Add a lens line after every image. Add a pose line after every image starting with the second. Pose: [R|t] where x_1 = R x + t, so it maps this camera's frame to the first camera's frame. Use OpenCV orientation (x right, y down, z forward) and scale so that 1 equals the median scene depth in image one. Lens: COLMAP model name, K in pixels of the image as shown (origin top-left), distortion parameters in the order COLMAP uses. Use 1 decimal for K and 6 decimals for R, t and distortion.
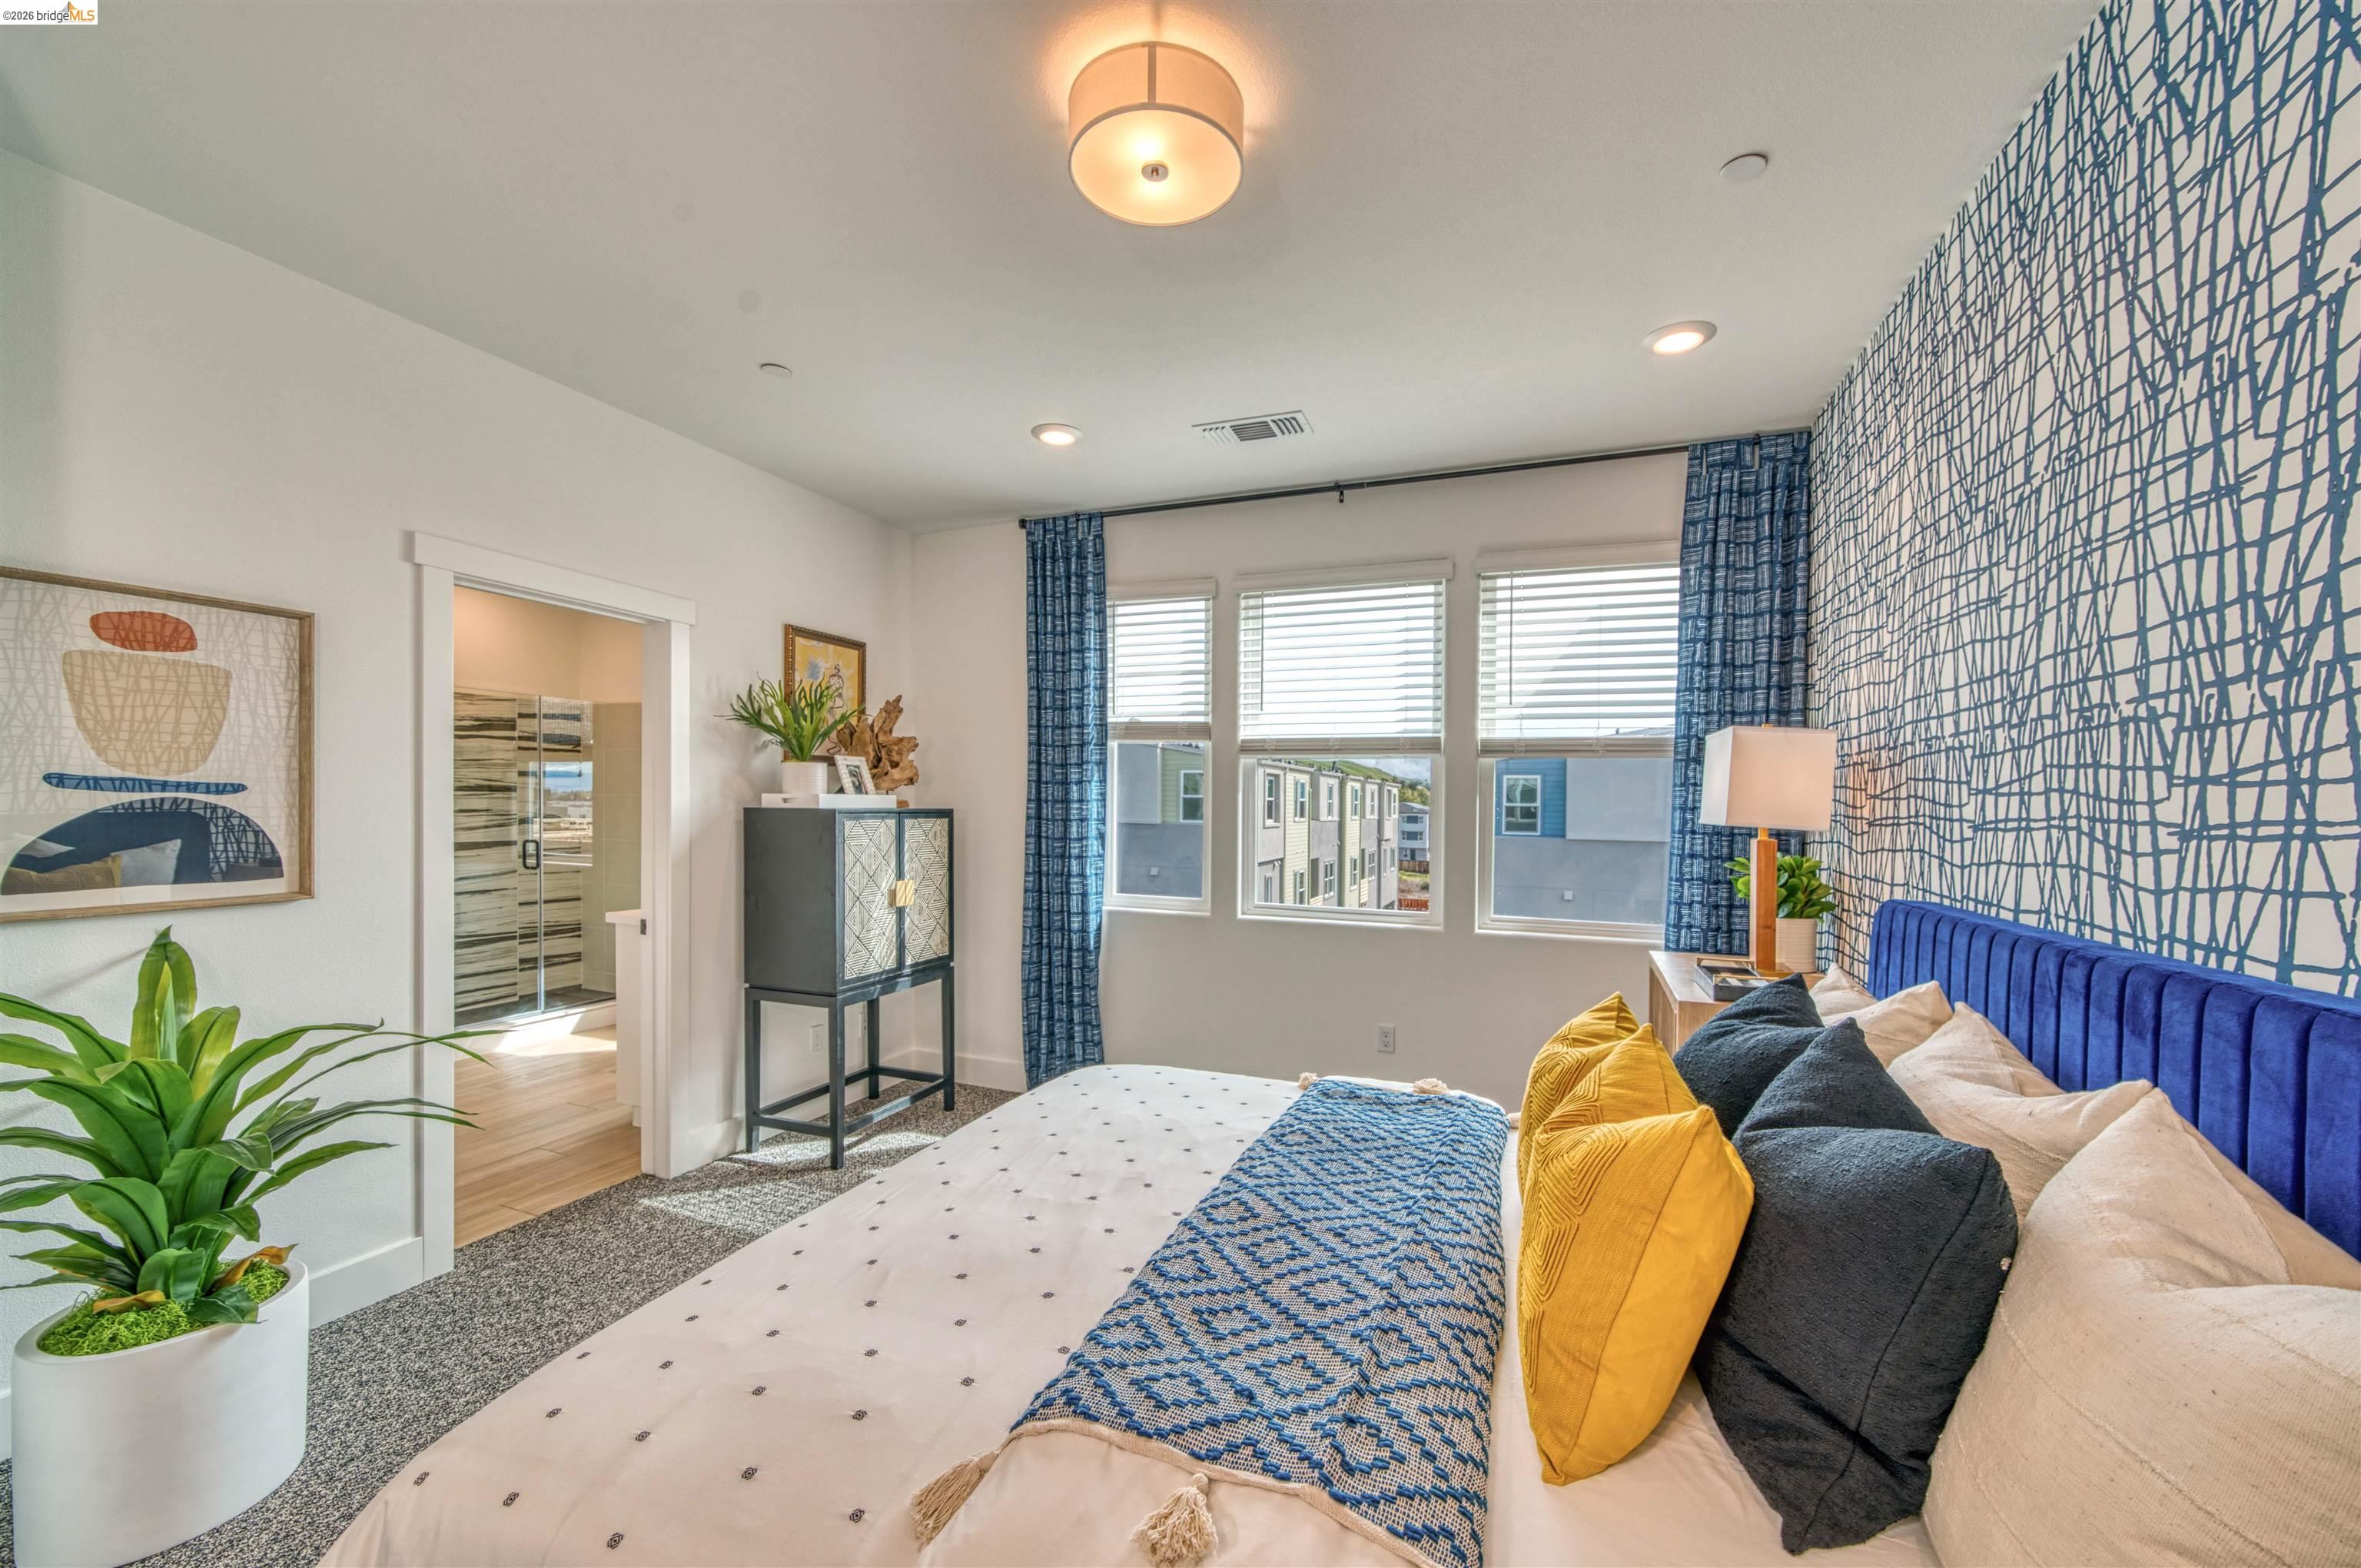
lens RADIAL K [[887.6, 0, 1180.5], [0, 887.6, 814.6], [0, 0, 1]] dist [-0.000318, -0.000032]
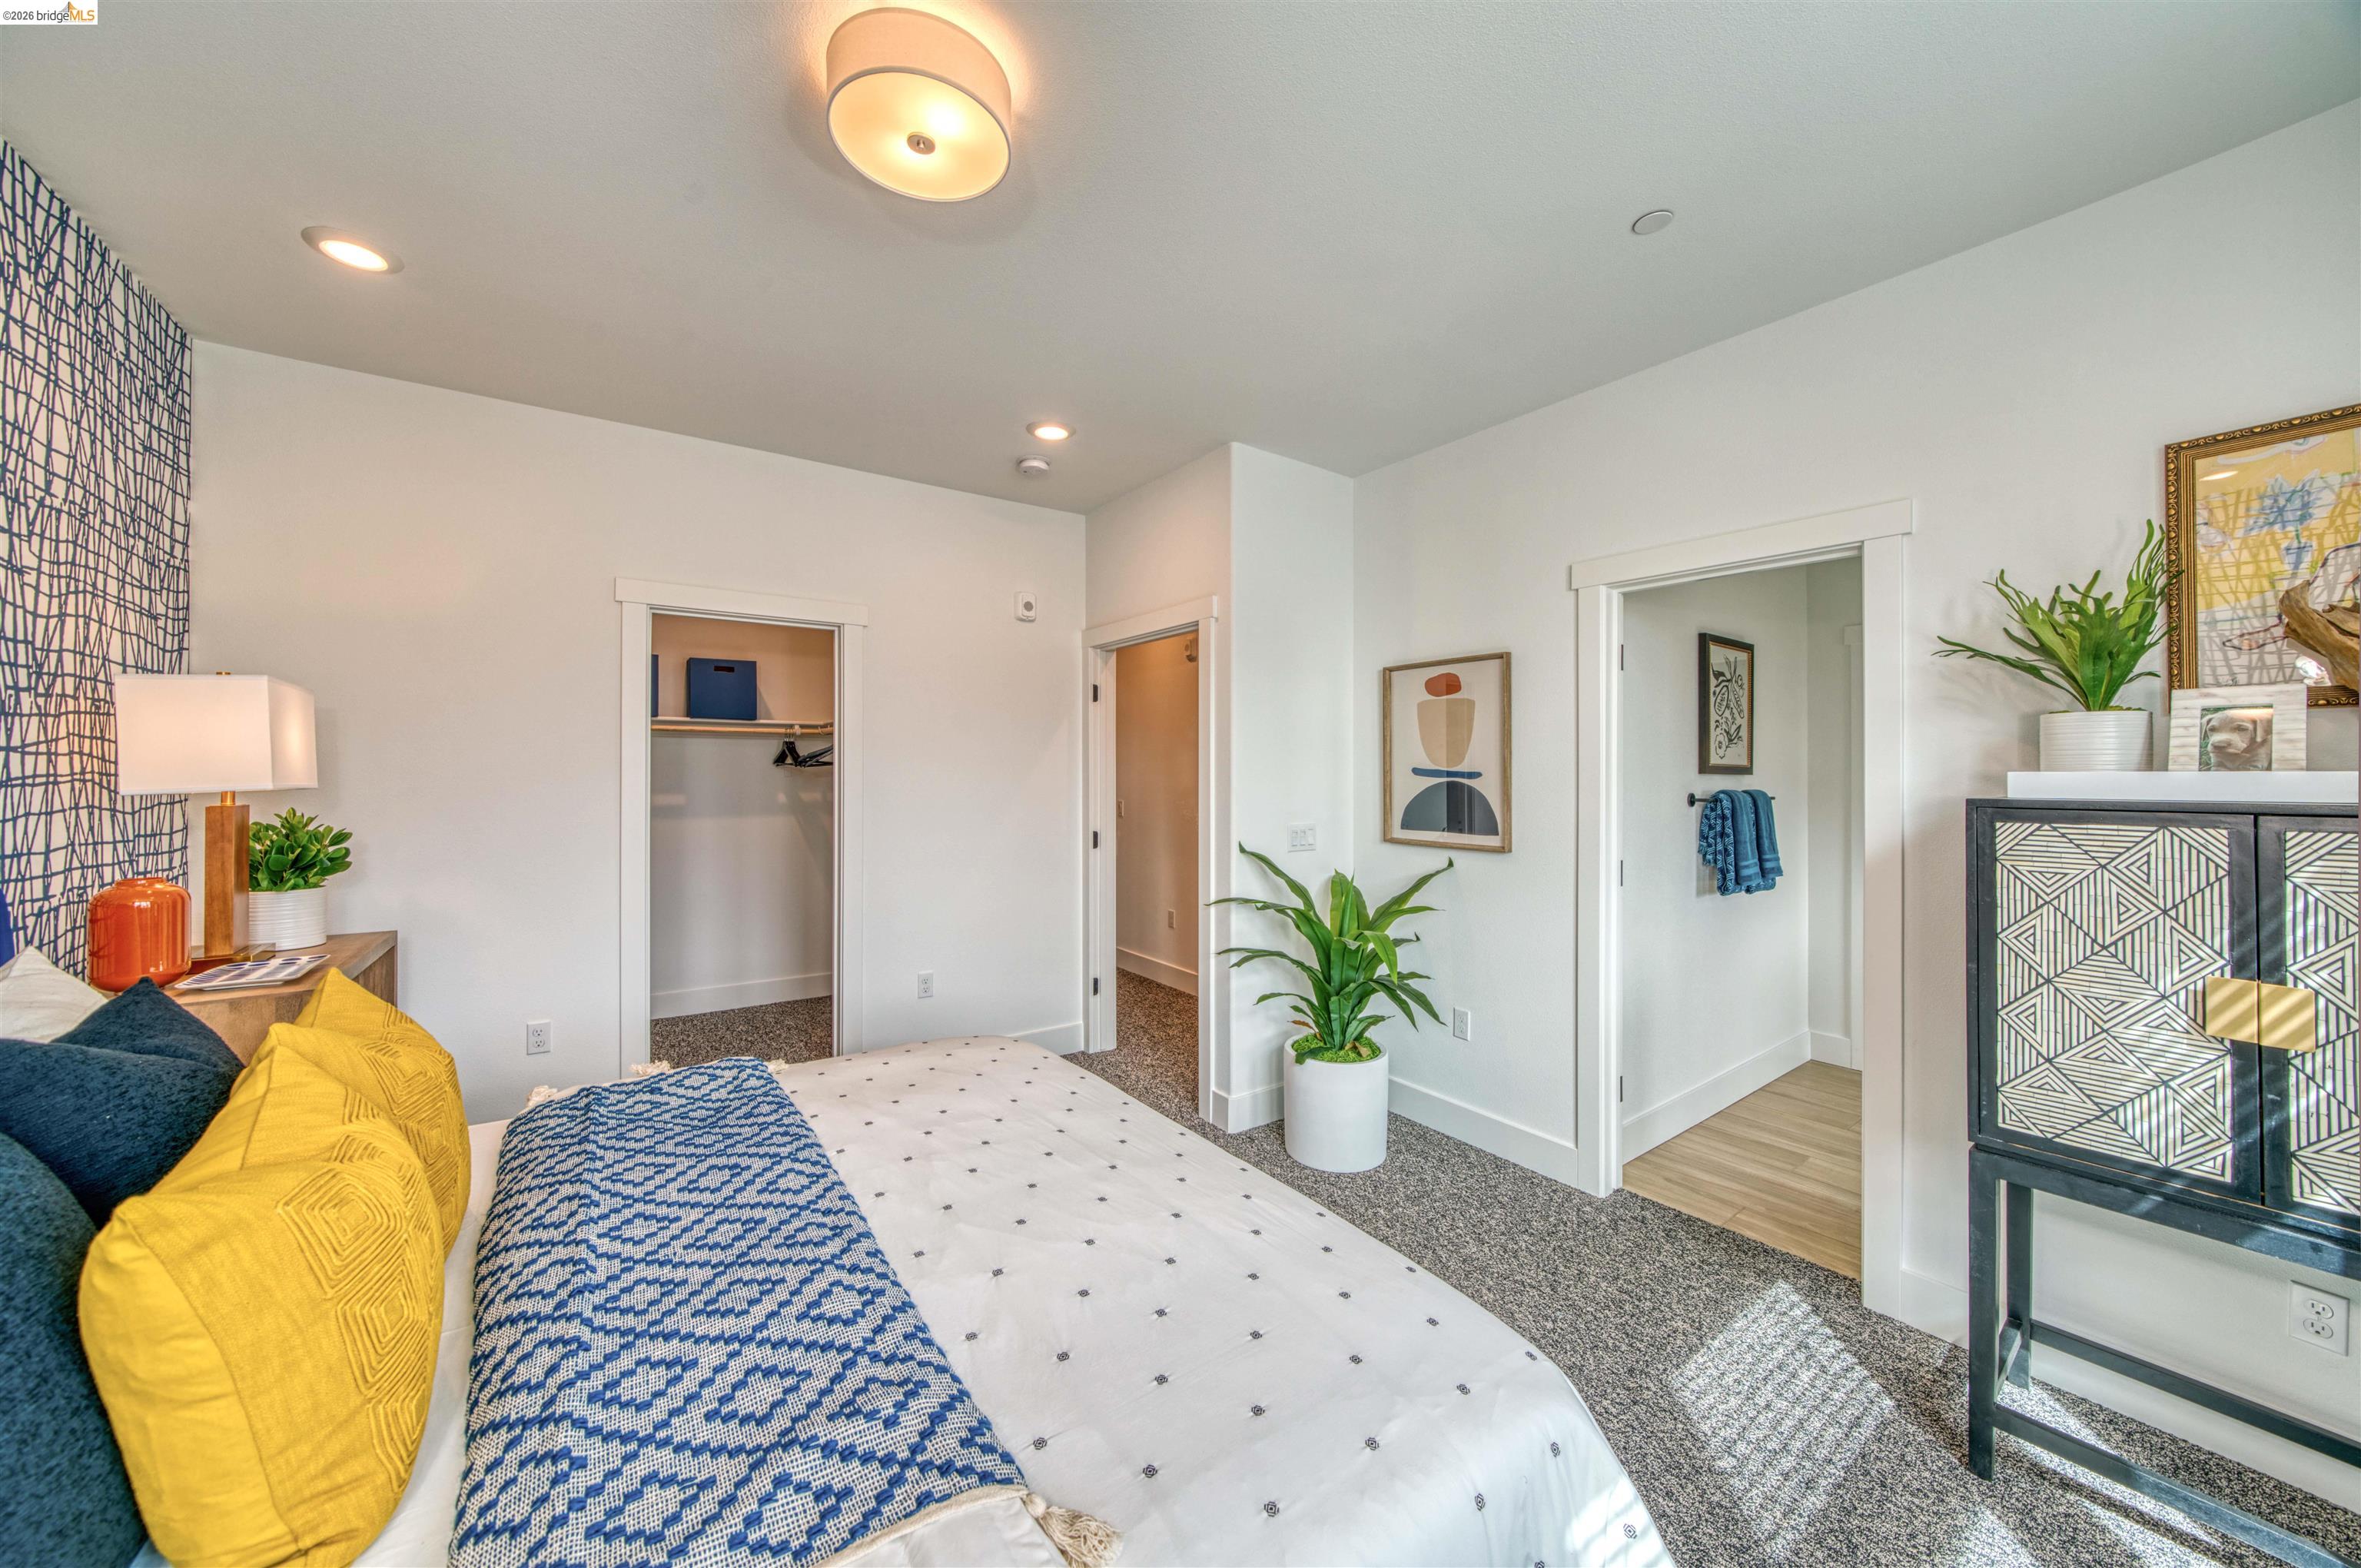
lens RADIAL K [[908.4, 0, 1180.5], [0, 908.4, 784.0], [0, 0, 1]] dist [0.000164, 0.000013]
pose [[-0.564581, -0.007943, -0.825339, 1.062397], [-0.022362, 0.999734, 0.005676, -0.023001], [0.825075, 0.021660, -0.564608, 2.858765]]
